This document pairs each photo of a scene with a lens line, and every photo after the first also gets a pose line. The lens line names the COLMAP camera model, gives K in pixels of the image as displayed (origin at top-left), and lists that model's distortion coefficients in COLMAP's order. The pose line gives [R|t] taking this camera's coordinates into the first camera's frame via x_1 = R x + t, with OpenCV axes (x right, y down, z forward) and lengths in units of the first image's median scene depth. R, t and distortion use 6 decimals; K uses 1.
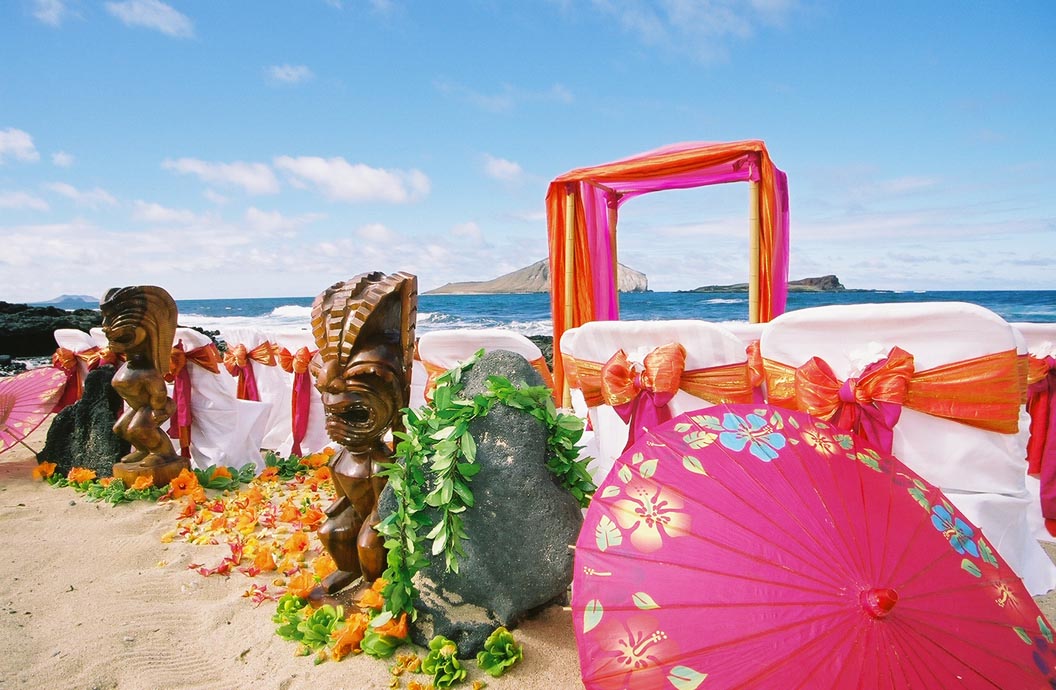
lens RADIAL K [[620.1, 0, 506.0], [0, 620.1, 350.7], [0, 0, 1]] dist [-0.105623, 0.060659]
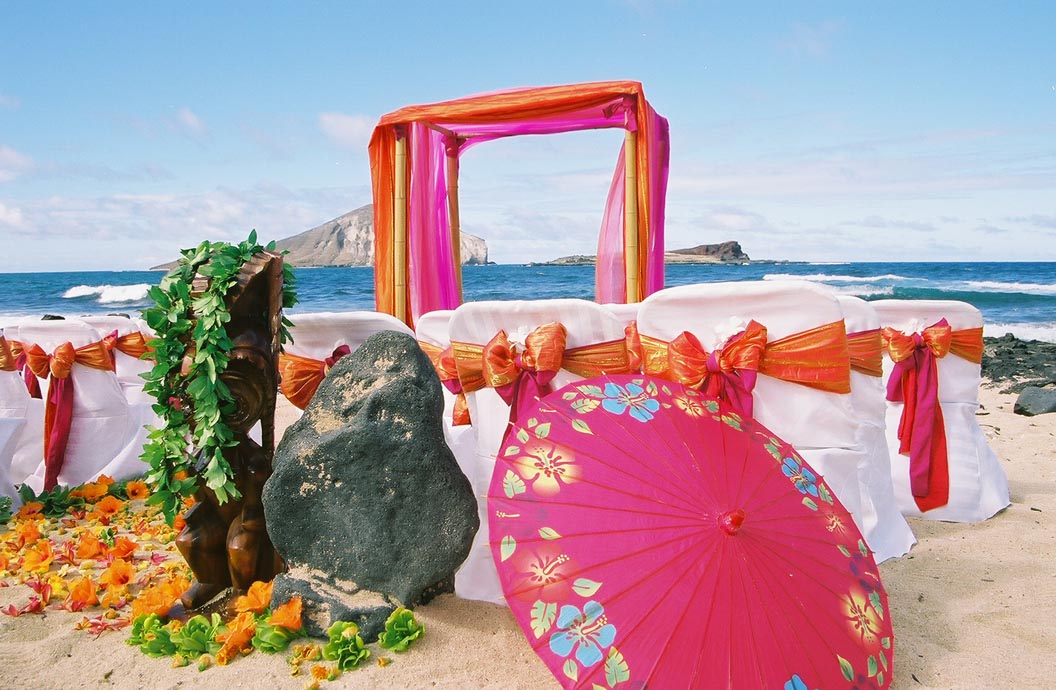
lens RADIAL K [[920.6, 0, 507.1], [0, 920.6, 346.5], [0, 0, 1]] dist [-0.069355, 0.009409]
pose [[0.968935, -0.020806, 0.246439, -0.194827], [0.022234, 0.999748, -0.003016, 0.034167], [-0.246314, 0.008402, 0.969154, -0.492275]]
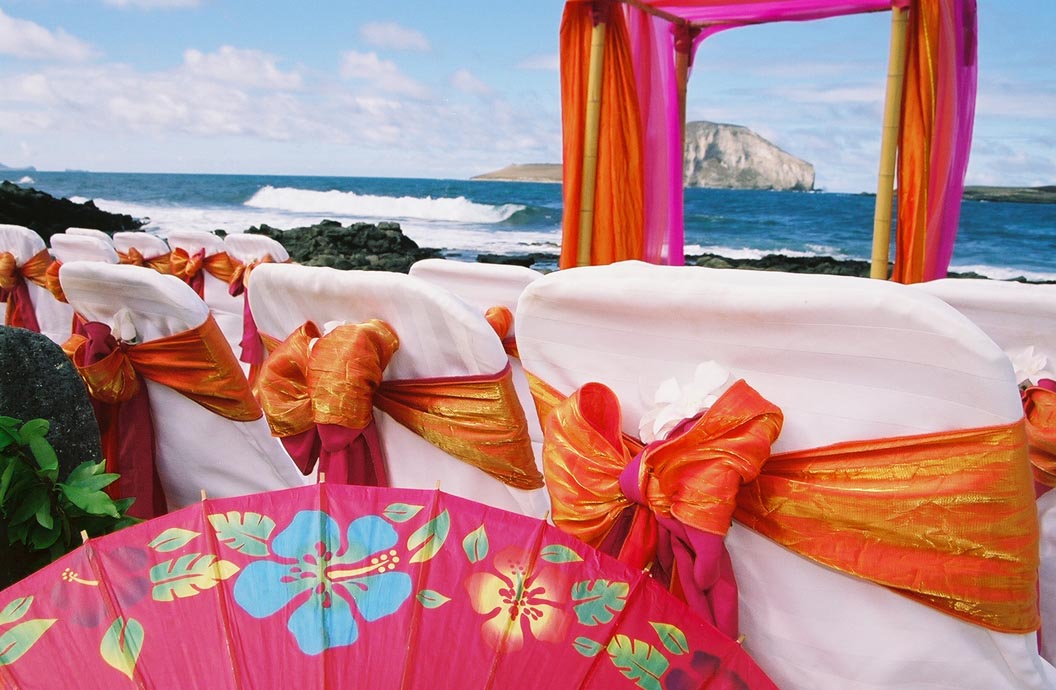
lens RADIAL K [[920.6, 0, 507.1], [0, 920.6, 346.5], [0, 0, 1]] dist [-0.069355, 0.009409]
pose [[0.993406, 0.060484, -0.097393, 0.496740], [-0.051877, 0.994716, 0.088596, -0.066445], [0.102237, -0.082959, 0.991295, 0.354416]]
